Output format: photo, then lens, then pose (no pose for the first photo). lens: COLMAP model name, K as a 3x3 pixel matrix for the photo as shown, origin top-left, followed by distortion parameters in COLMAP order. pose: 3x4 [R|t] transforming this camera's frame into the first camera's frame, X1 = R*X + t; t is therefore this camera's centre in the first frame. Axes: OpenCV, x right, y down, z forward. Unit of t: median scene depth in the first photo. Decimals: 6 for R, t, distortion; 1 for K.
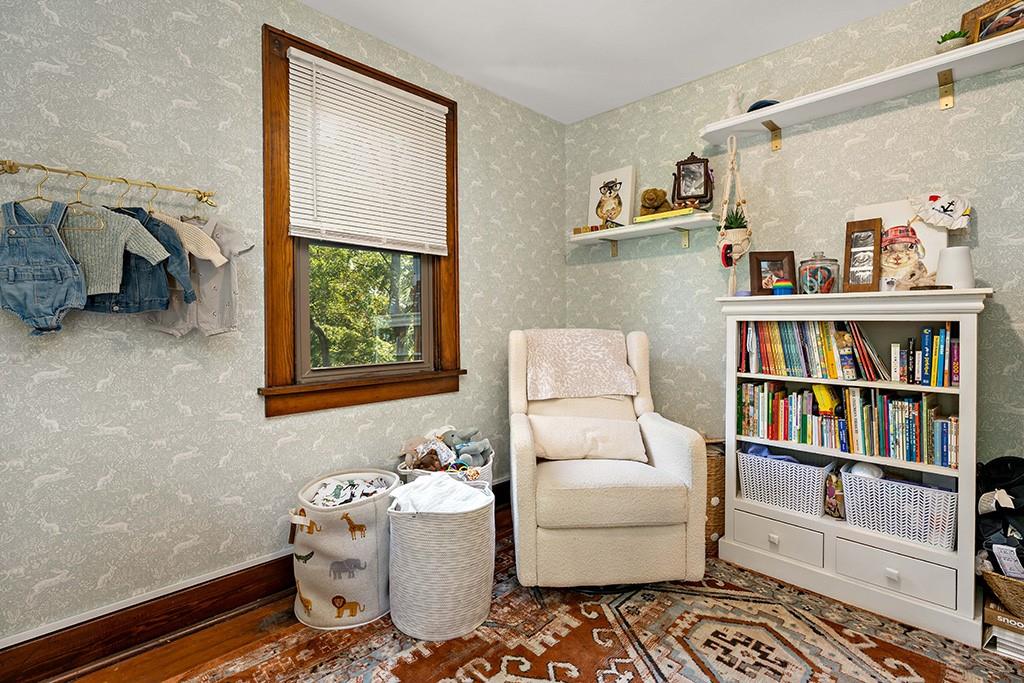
lens RADIAL K [[456.5, 0, 507.4], [0, 456.5, 325.2], [0, 0, 1]] dist [-0.001574, -0.000186]
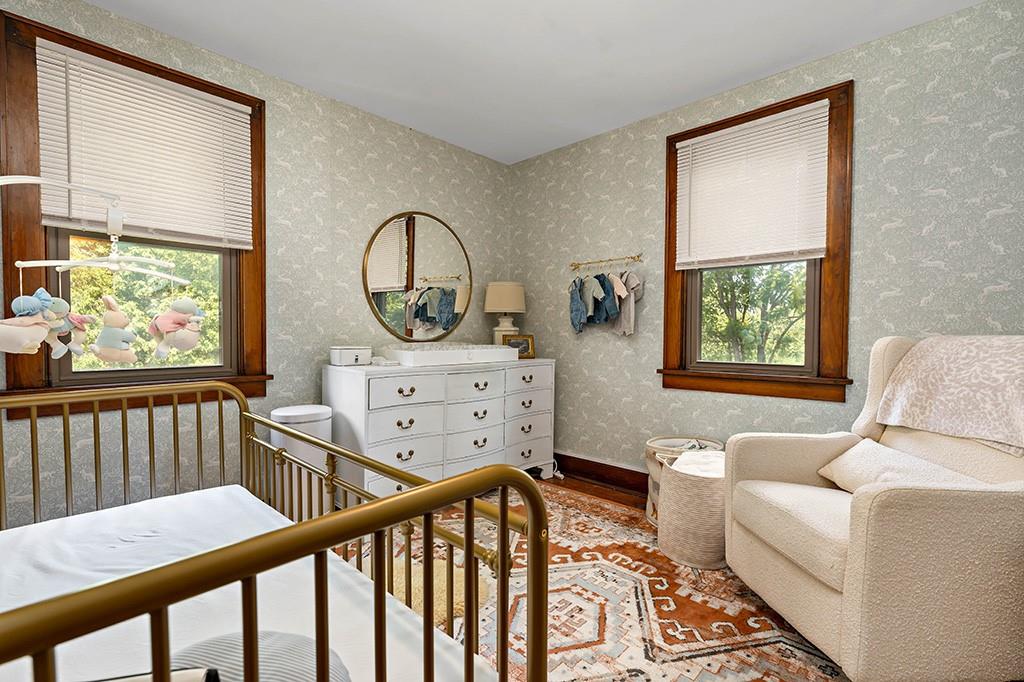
lens RADIAL K [[447.7, 0, 512.0], [0, 447.7, 341.0], [0, 0, 1]] dist [0.001567, 0.000161]
pose [[0.056625, 0.026775, -0.998036, 1.134413], [0.002753, 0.999632, 0.026974, -0.005357], [0.998392, -0.004275, 0.056531, 0.435086]]
